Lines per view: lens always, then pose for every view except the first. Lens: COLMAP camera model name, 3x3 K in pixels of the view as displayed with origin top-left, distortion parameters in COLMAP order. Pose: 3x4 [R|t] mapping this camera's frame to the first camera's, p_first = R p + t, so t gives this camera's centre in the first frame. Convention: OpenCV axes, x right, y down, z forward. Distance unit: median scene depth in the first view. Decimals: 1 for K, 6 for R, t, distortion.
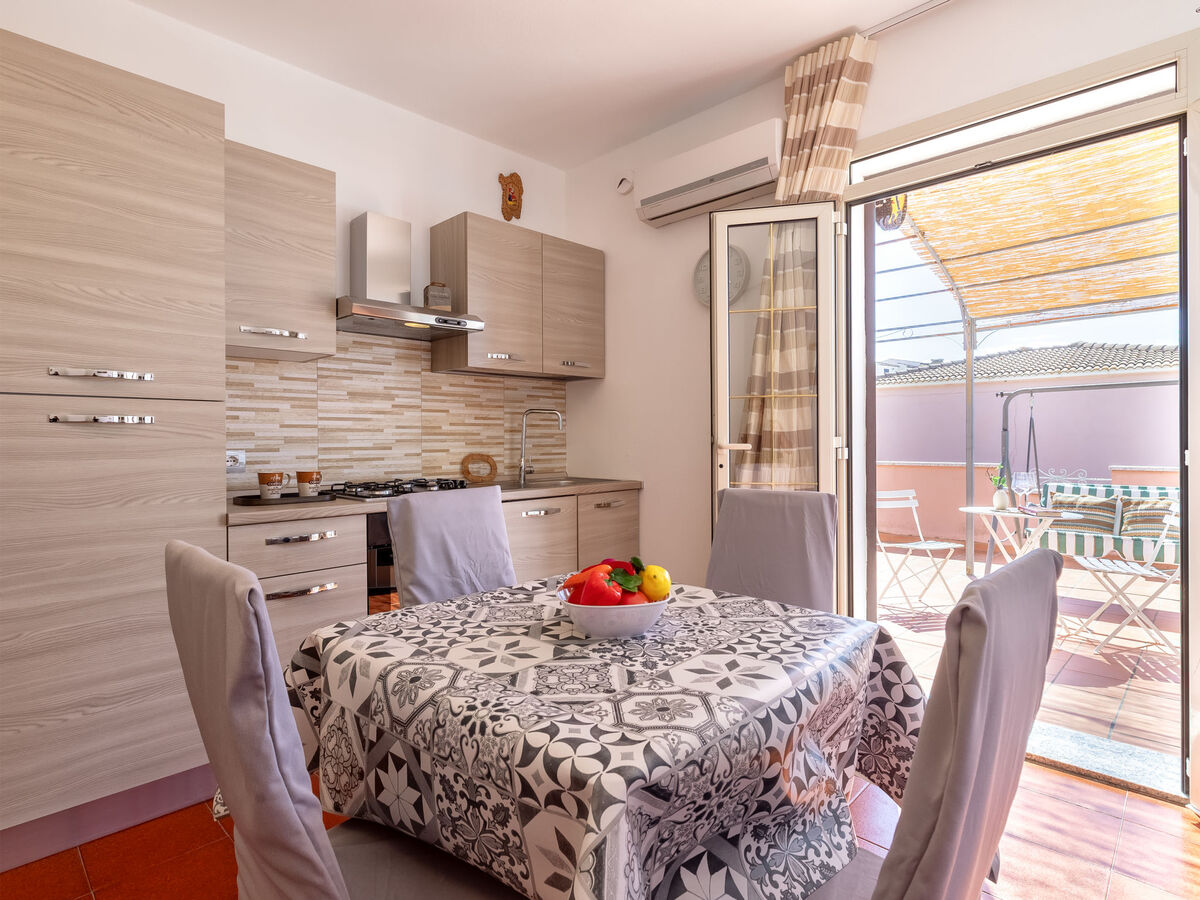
lens RADIAL K [[636.8, 0, 600.0], [0, 636.8, 450.0], [0, 0, 1]] dist [-0.000690, 0.000430]
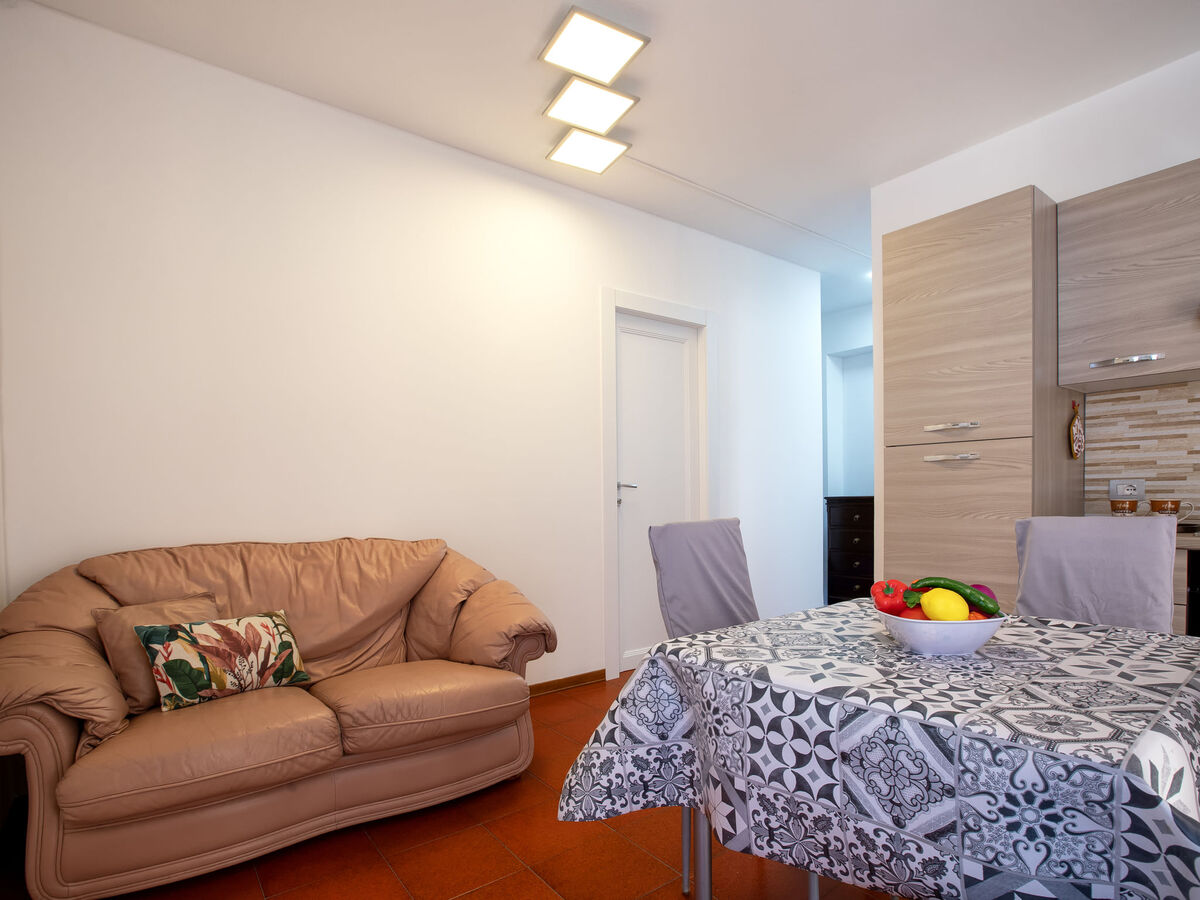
lens RADIAL K [[631.2, 0, 634.5], [0, 631.2, 520.4], [0, 0, 1]] dist [-0.032193, 0.001125]
pose [[-0.122850, 0.050951, -0.991116, 0.471592], [0.001503, 0.998690, 0.051154, 0.013482], [0.992424, 0.004794, -0.122766, 0.294204]]
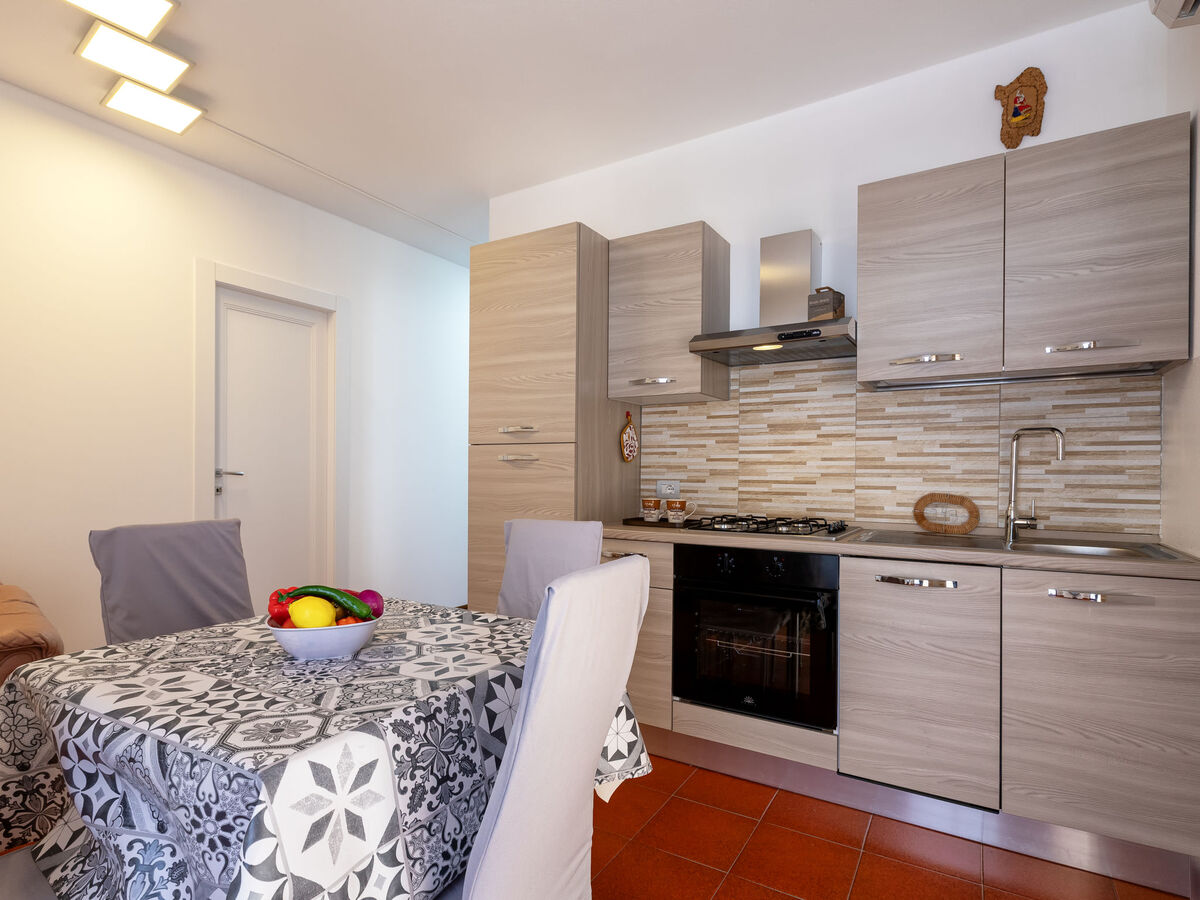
lens RADIAL K [[621.7, 0, 598.0], [0, 621.7, 485.4], [0, 0, 1]] dist [0.001387, -0.000523]
pose [[0.220644, 0.028962, -0.974924, 0.505797], [-0.025098, 0.999397, 0.024009, -0.013398], [0.975031, 0.019171, 0.221238, 0.544719]]
